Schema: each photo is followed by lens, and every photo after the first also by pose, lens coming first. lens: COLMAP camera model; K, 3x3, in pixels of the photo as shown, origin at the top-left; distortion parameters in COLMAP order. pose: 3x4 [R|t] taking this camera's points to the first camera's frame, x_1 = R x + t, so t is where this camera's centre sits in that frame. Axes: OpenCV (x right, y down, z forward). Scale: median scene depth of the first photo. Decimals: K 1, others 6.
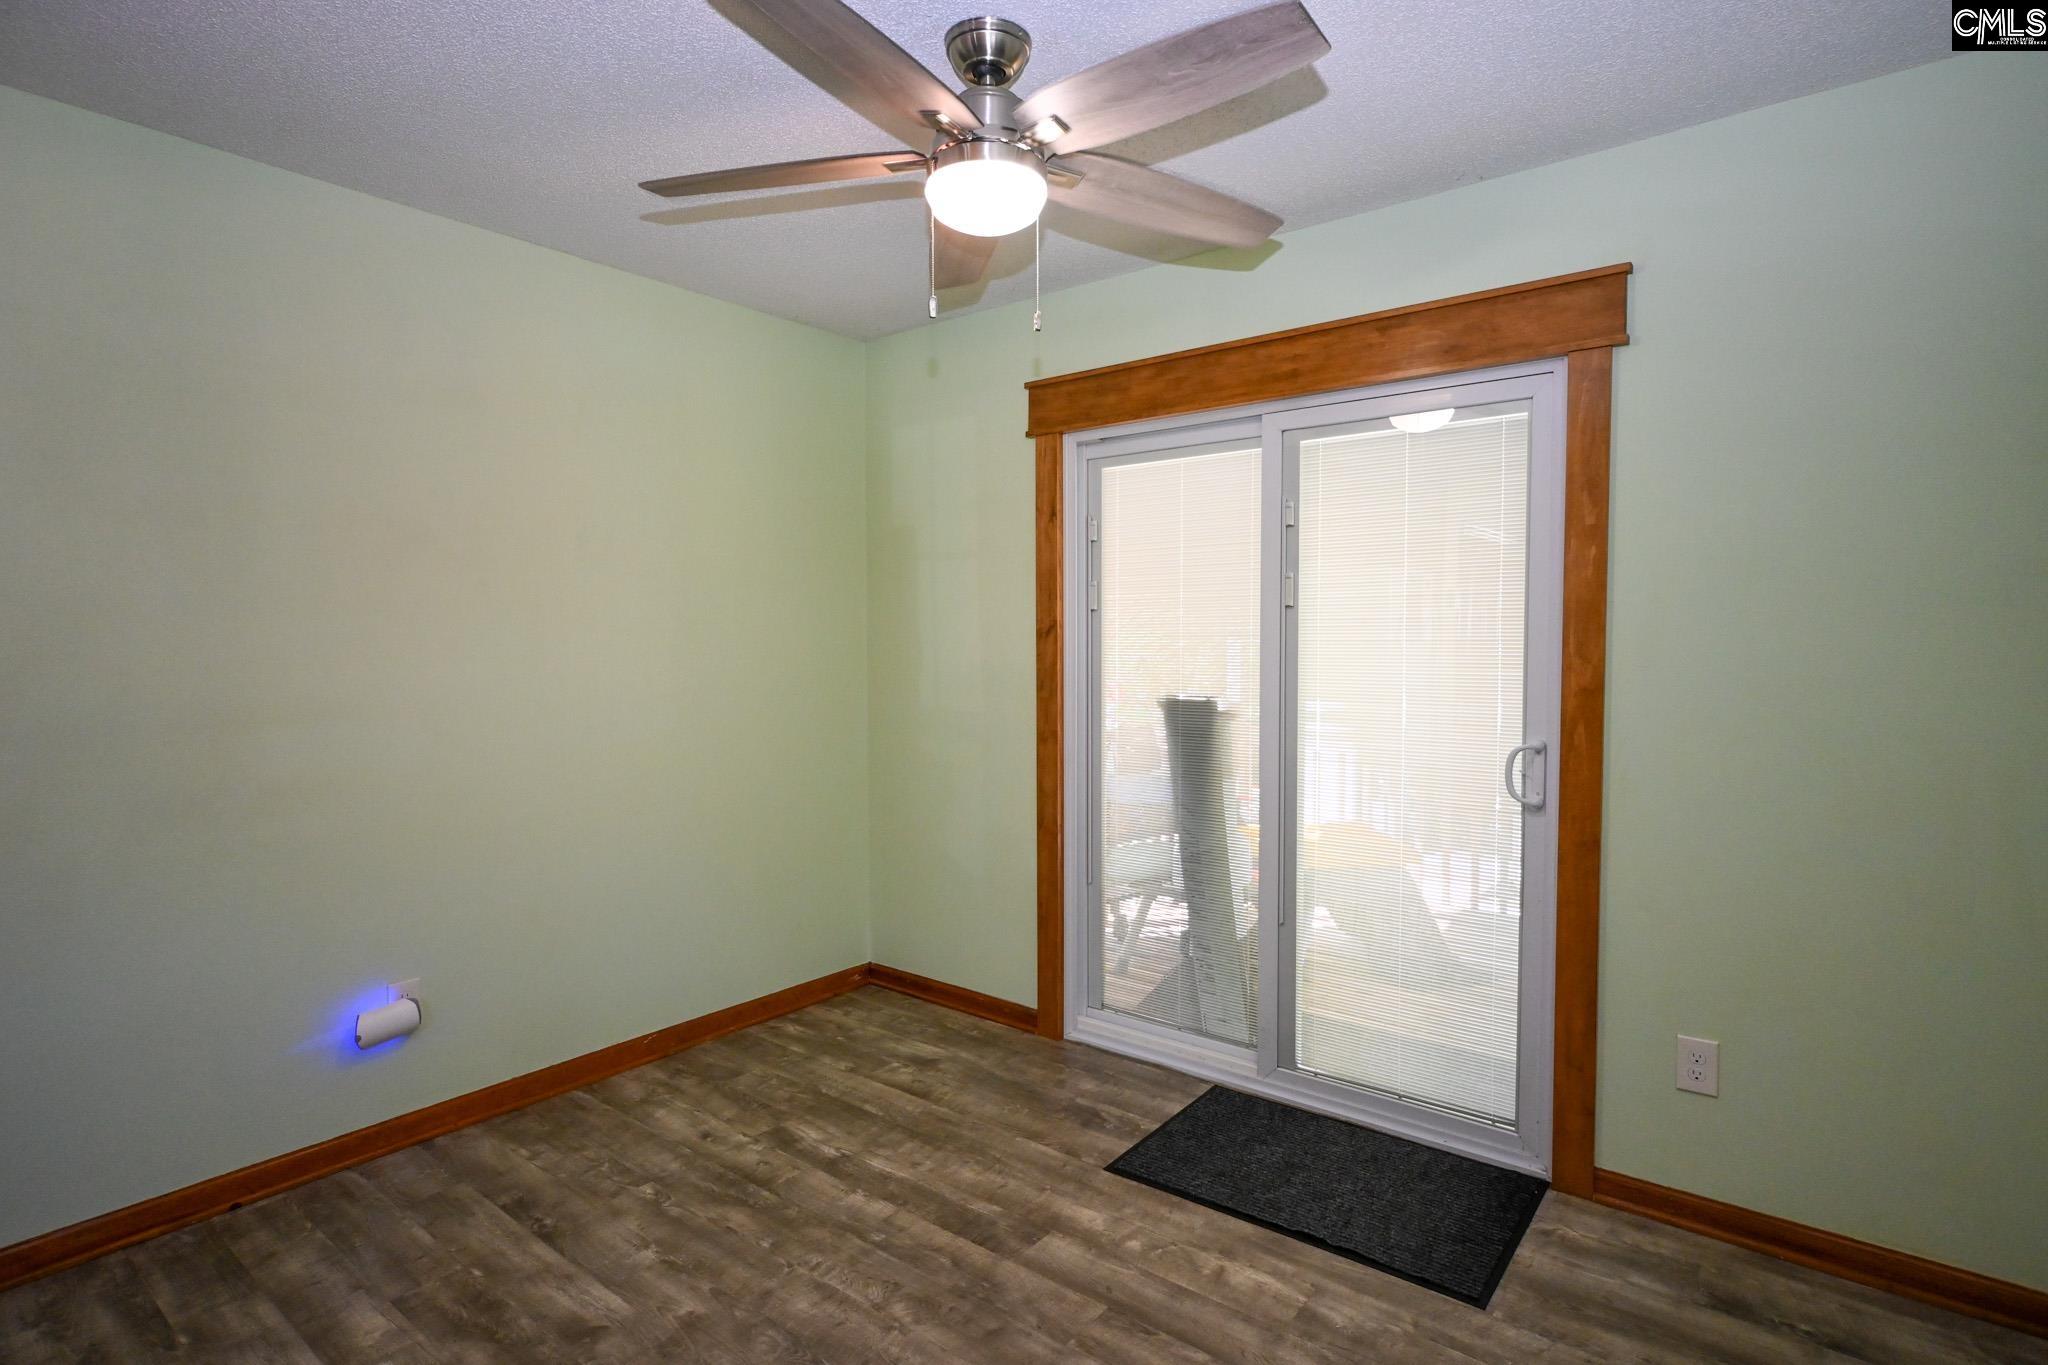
lens RADIAL K [[1032.5, 0, 1028.9], [0, 1032.5, 686.1], [0, 0, 1]] dist [-0.000758, 0.000835]
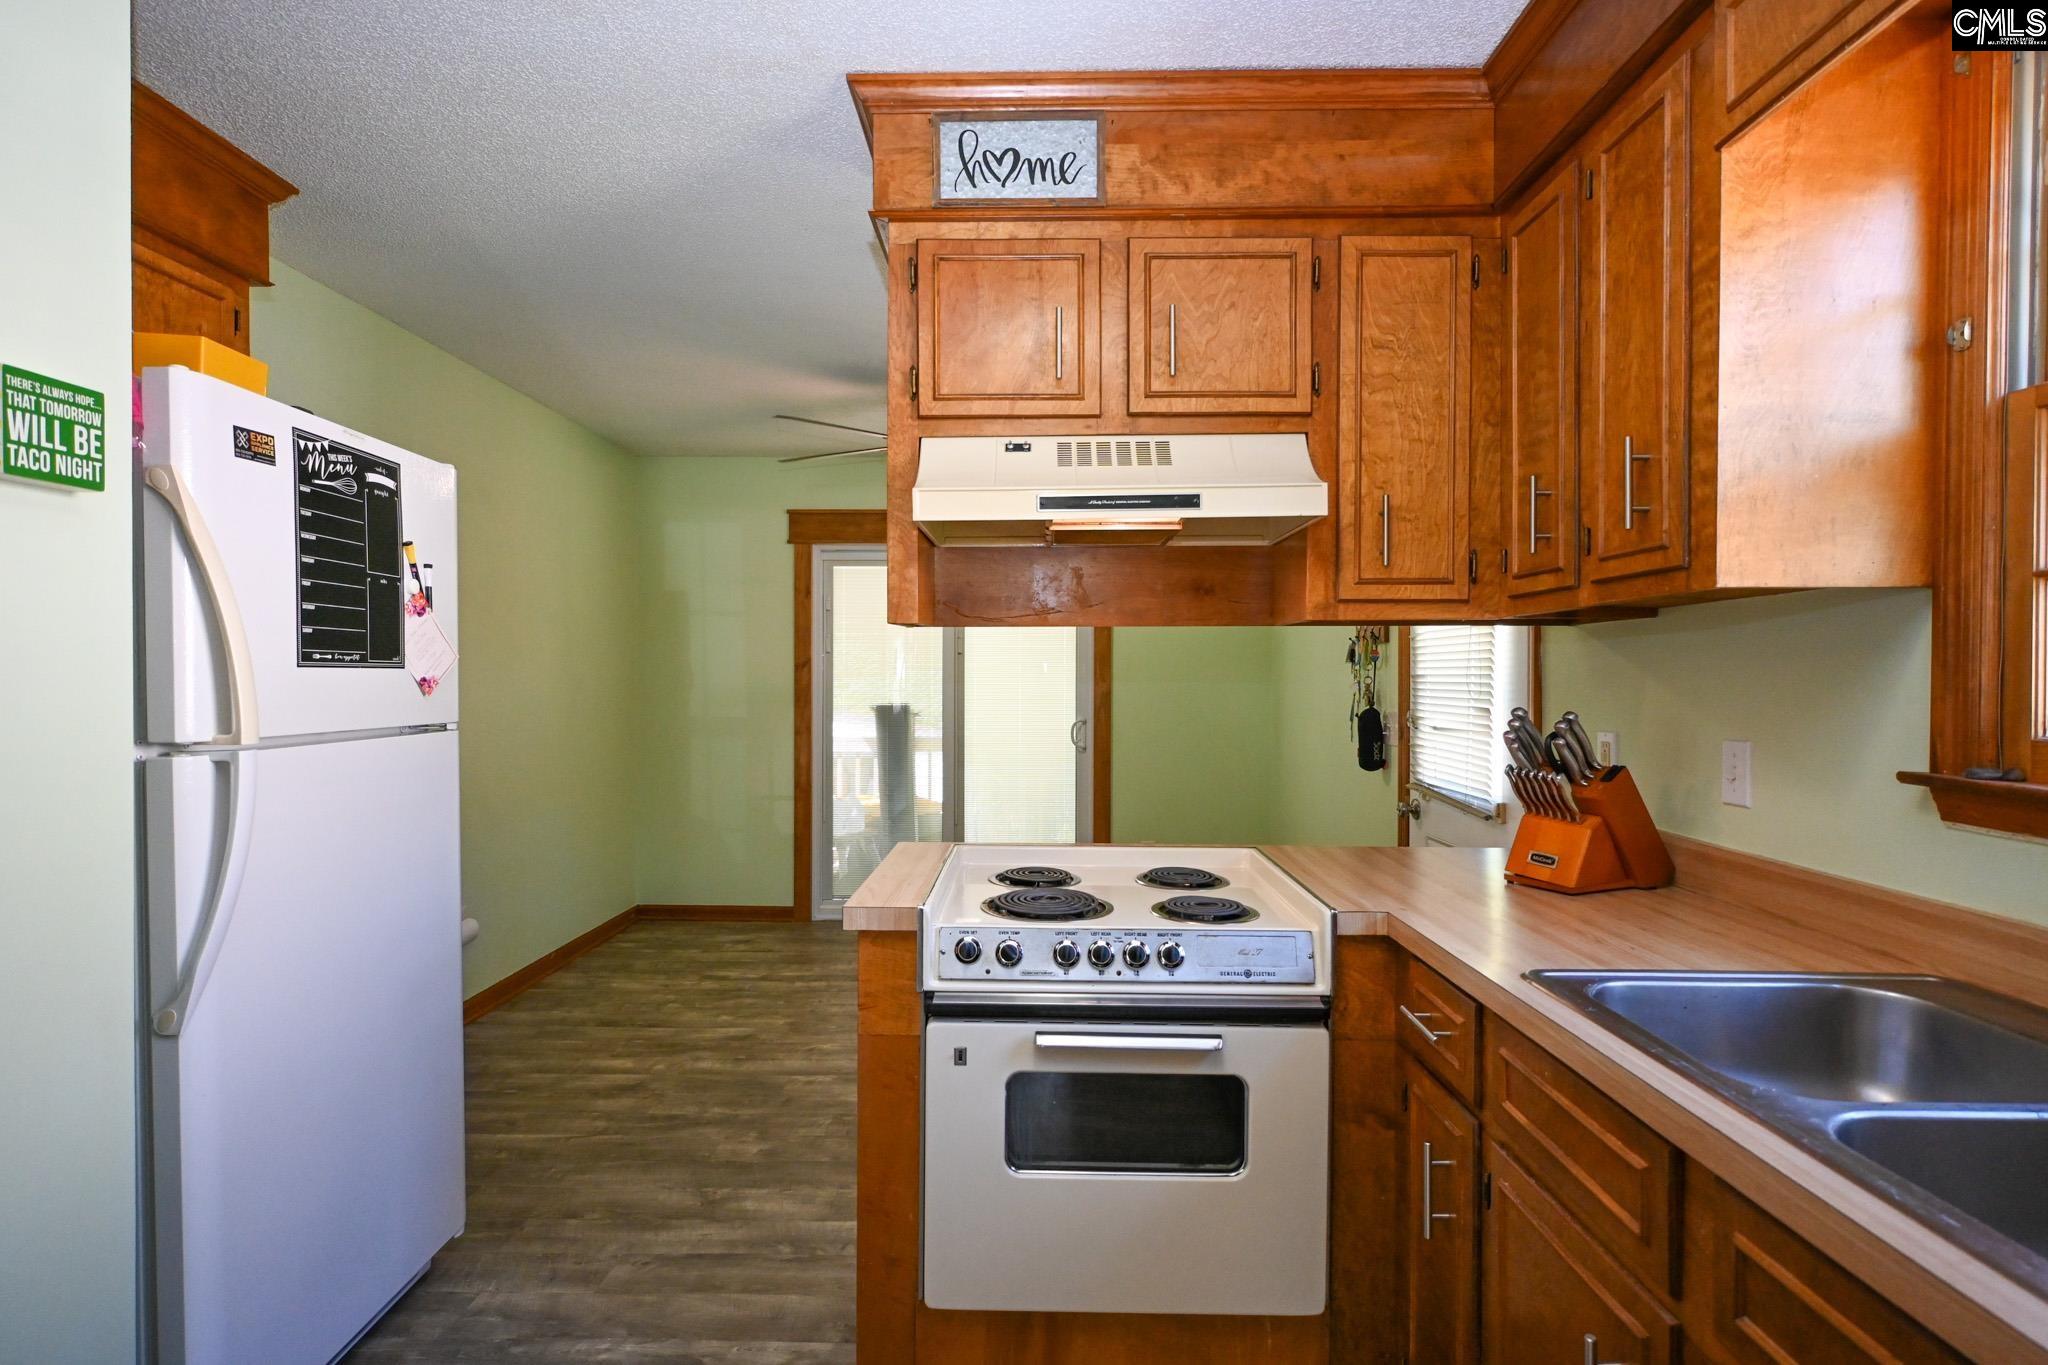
lens RADIAL K [[1032.5, 0, 1022.7], [0, 1032.5, 682.8], [0, 0, 1]] dist [-0.000758, 0.000835]
pose [[0.787596, 0.003881, 0.616179, -0.852994], [0.022958, 0.999101, -0.035638, 0.048202], [-0.615764, 0.042214, 0.786799, -0.574531]]
